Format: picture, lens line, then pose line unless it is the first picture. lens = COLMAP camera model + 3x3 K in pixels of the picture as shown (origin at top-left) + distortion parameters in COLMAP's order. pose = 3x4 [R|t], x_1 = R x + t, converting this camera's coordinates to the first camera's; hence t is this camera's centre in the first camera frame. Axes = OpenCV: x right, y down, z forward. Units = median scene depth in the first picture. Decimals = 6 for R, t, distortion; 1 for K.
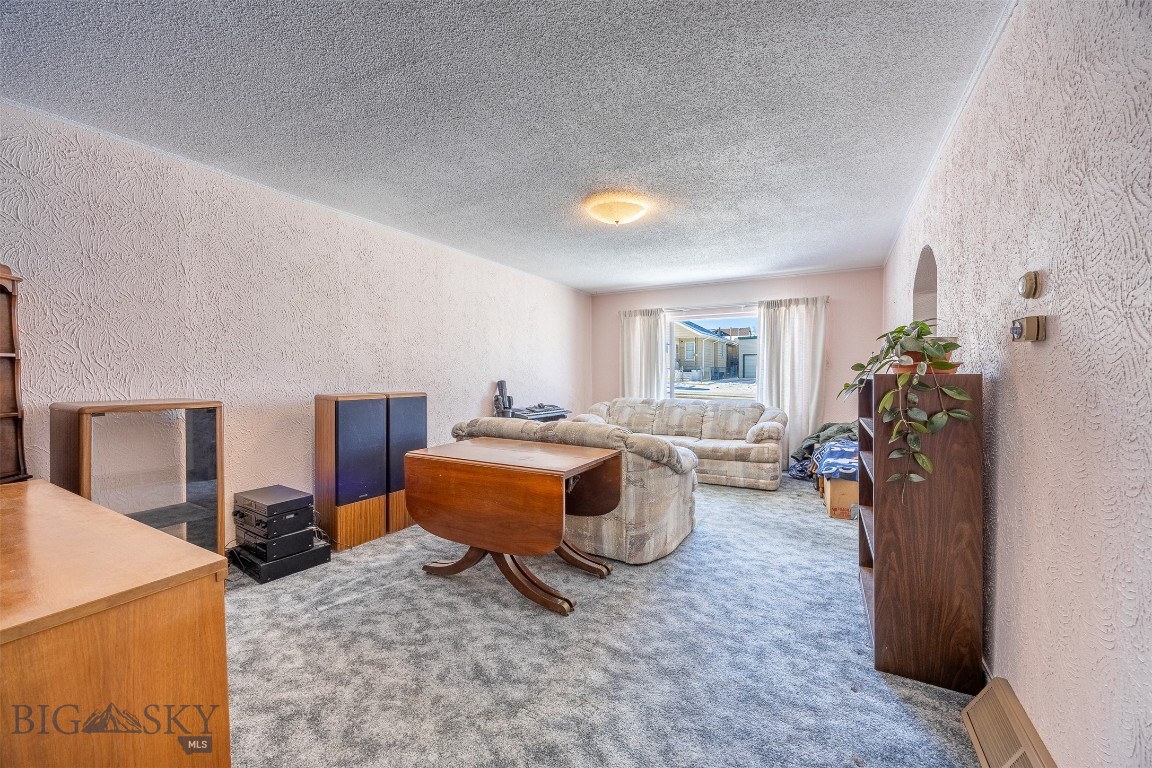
lens RADIAL K [[446.6, 0, 583.4], [0, 446.6, 382.9], [0, 0, 1]] dist [-0.001133, -0.000357]
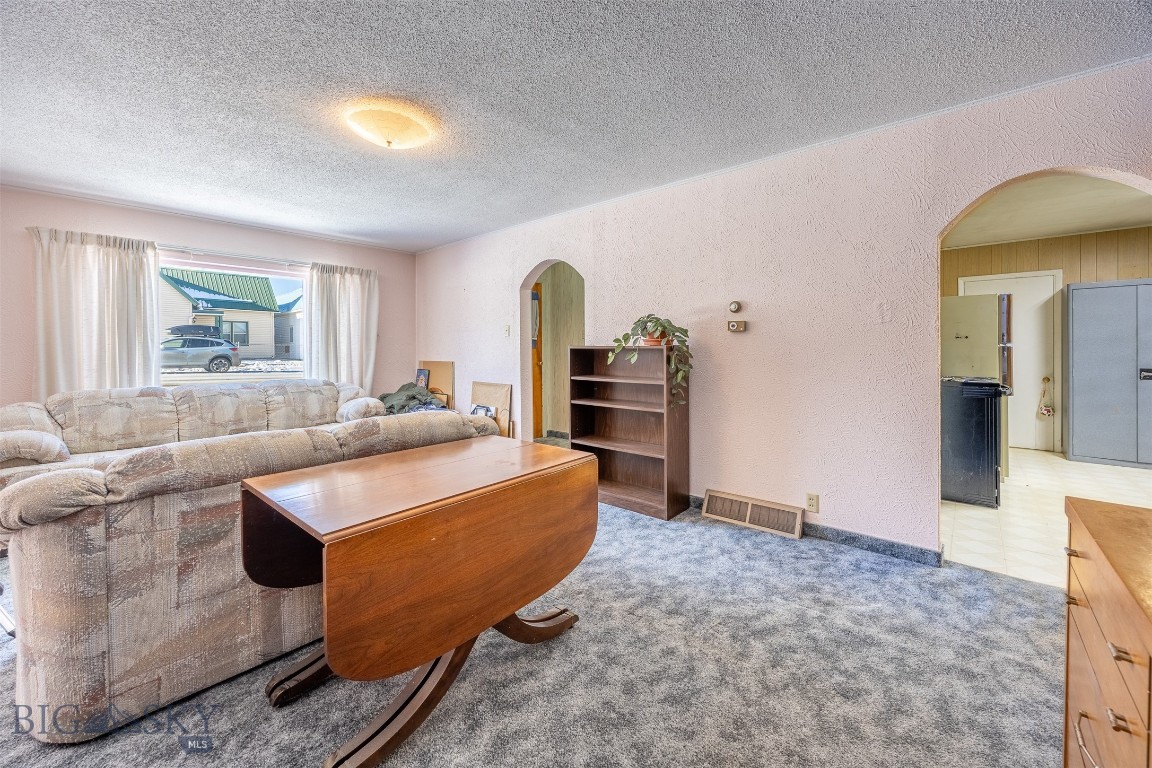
lens RADIAL K [[446.6, 0, 582.5], [0, 446.6, 348.5], [0, 0, 1]] dist [-0.001133, -0.000357]
pose [[0.202393, -0.005667, 0.979288, -0.416388], [0.022392, 0.999749, 0.001158, -0.006814], [-0.979048, 0.021694, 0.202469, 0.377835]]
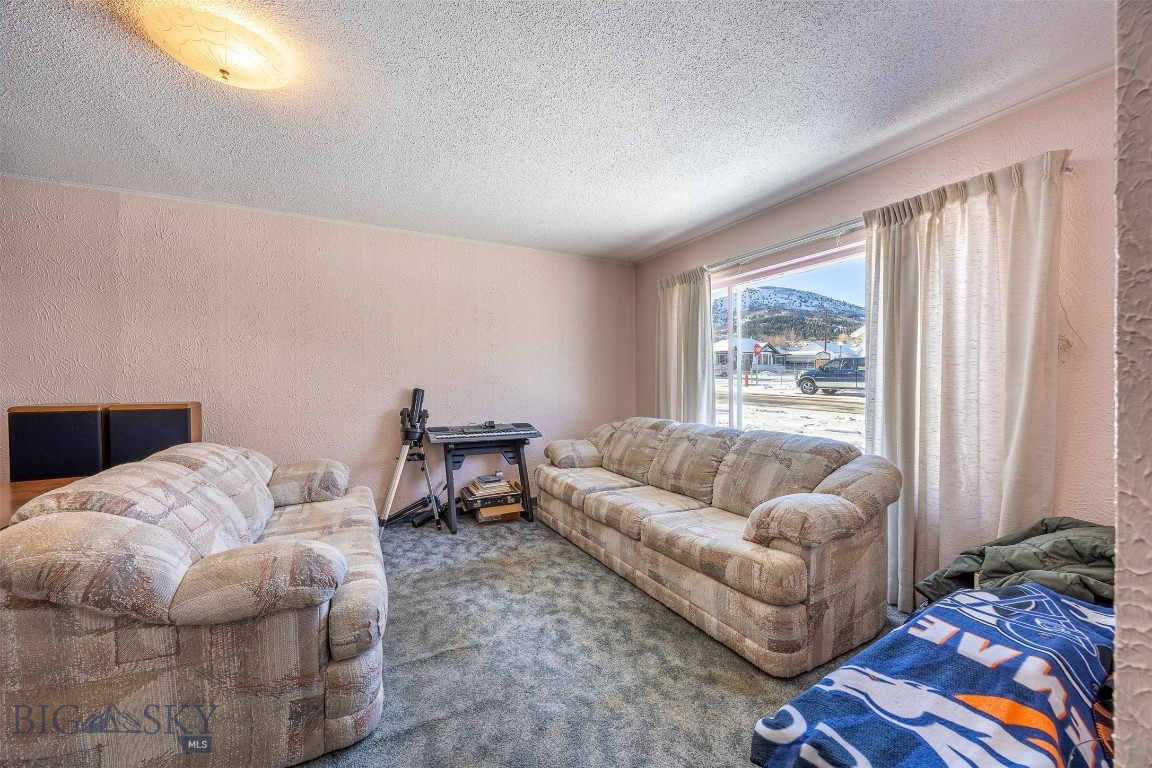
lens RADIAL K [[446.6, 0, 582.1], [0, 446.6, 386.4], [0, 0, 1]] dist [-0.001133, -0.000357]
pose [[0.827823, 0.003718, -0.560977, 0.489641], [-0.007842, 0.999957, -0.004945, -0.007803], [0.560934, 0.008493, 0.827817, 0.569791]]
